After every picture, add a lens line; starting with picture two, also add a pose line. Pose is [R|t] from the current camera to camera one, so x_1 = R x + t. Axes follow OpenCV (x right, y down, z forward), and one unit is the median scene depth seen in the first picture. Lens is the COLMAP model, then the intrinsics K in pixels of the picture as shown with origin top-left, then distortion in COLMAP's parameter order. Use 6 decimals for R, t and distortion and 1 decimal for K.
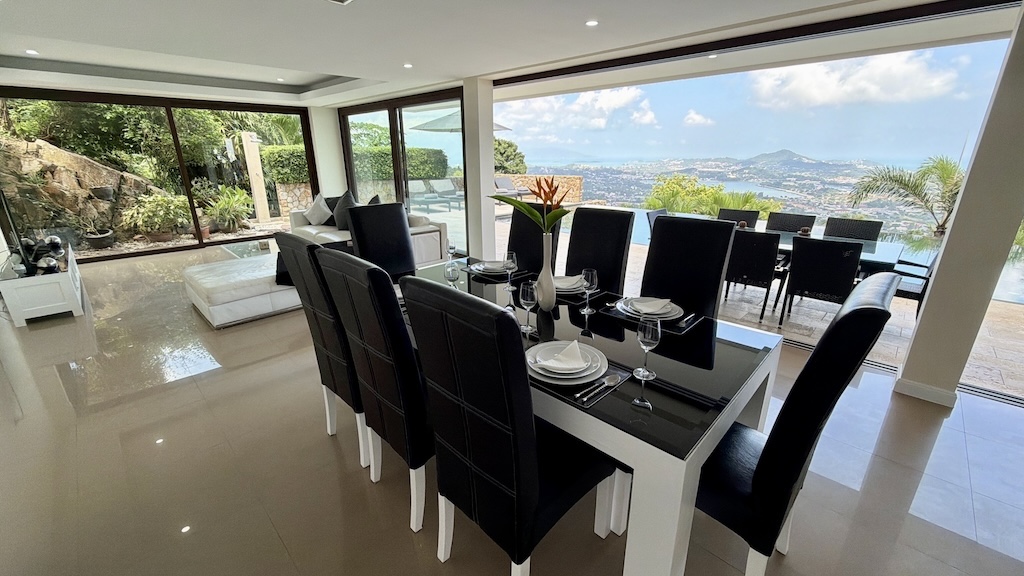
lens RADIAL K [[405.4, 0, 512.0], [0, 405.4, 288.0], [0, 0, 1]] dist [0.000303, 0.000080]
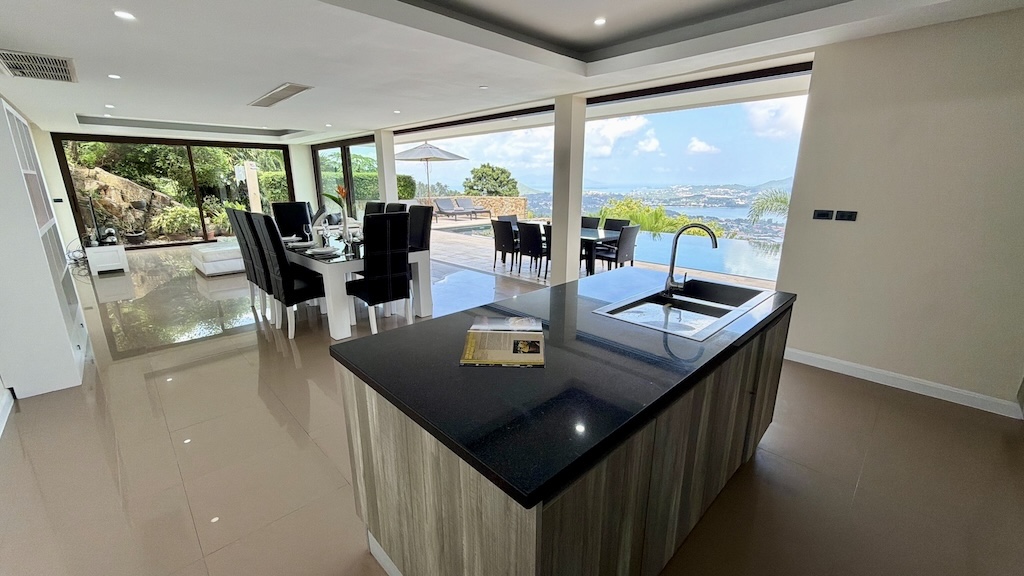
lens RADIAL K [[406.2, 0, 512.0], [0, 406.2, 288.0], [0, 0, 1]] dist [0.000176, -0.000007]
pose [[0.999706, 0.008294, -0.022773, 0.278530], [-0.009650, 0.998146, -0.060095, 0.111156], [0.022232, 0.060297, 0.997933, -0.316311]]
